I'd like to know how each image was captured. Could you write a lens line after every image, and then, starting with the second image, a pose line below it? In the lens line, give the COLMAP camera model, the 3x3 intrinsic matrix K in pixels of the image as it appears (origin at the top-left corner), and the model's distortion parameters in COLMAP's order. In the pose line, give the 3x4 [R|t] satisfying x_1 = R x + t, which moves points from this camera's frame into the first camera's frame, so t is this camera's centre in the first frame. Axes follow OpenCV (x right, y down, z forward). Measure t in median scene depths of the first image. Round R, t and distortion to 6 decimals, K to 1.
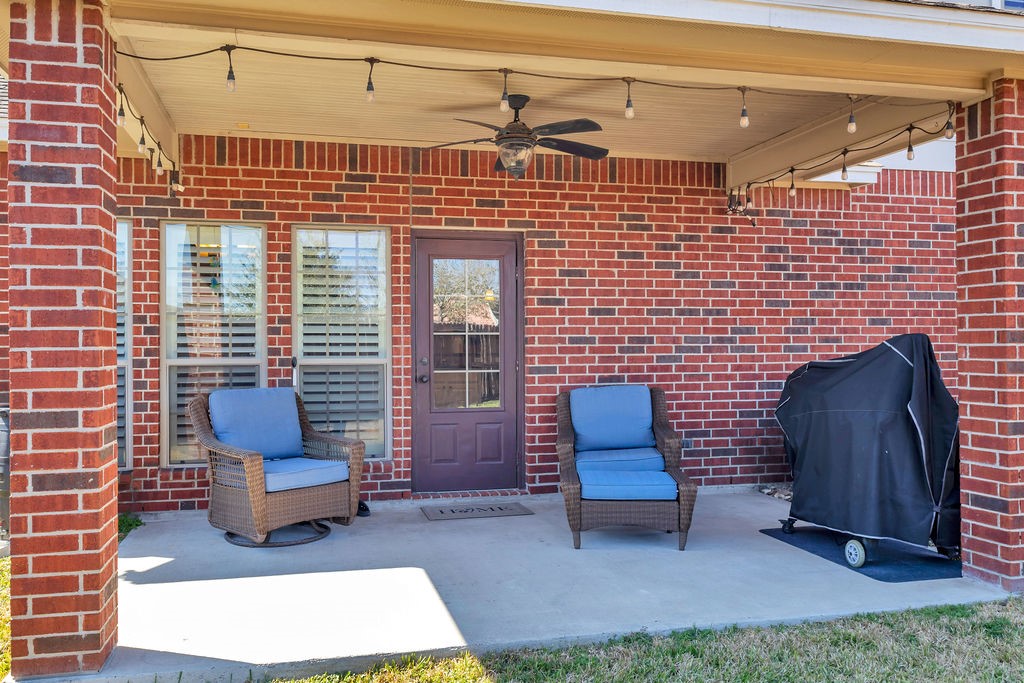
lens RADIAL K [[845.5, 0, 511.6], [0, 845.5, 340.0], [0, 0, 1]] dist [0.003887, -0.008178]
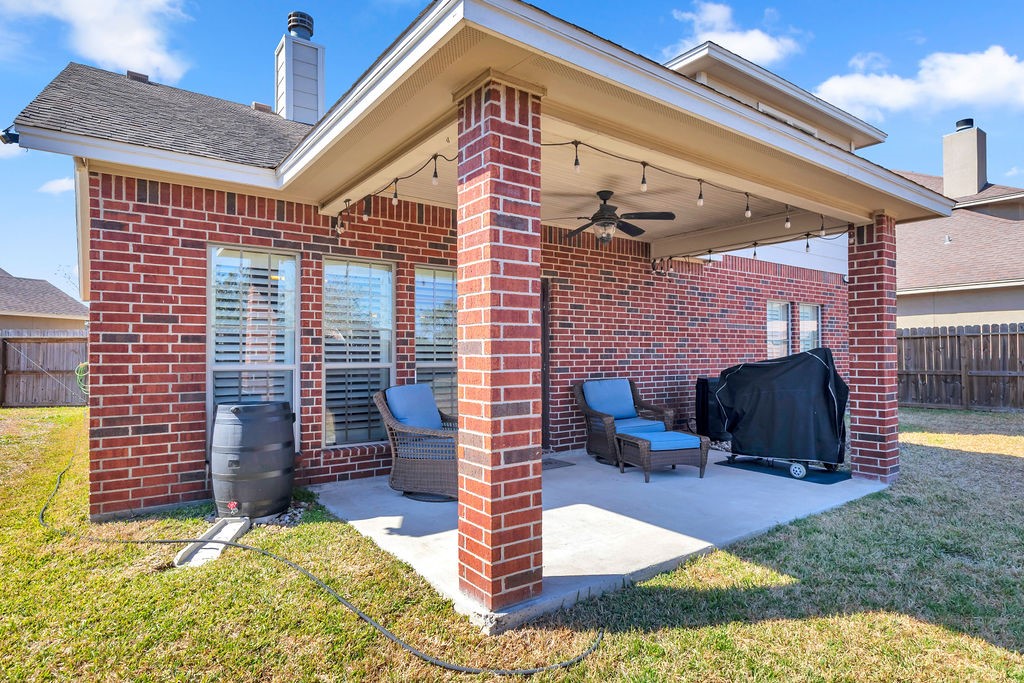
lens RADIAL K [[567.7, 0, 513.1], [0, 567.7, 345.9], [0, 0, 1]] dist [0.001224, 0.001452]
pose [[0.921270, 0.007657, 0.388849, -0.483855], [-0.004484, 0.999949, -0.009068, 0.002277], [-0.388898, 0.006610, 0.921257, 0.101444]]
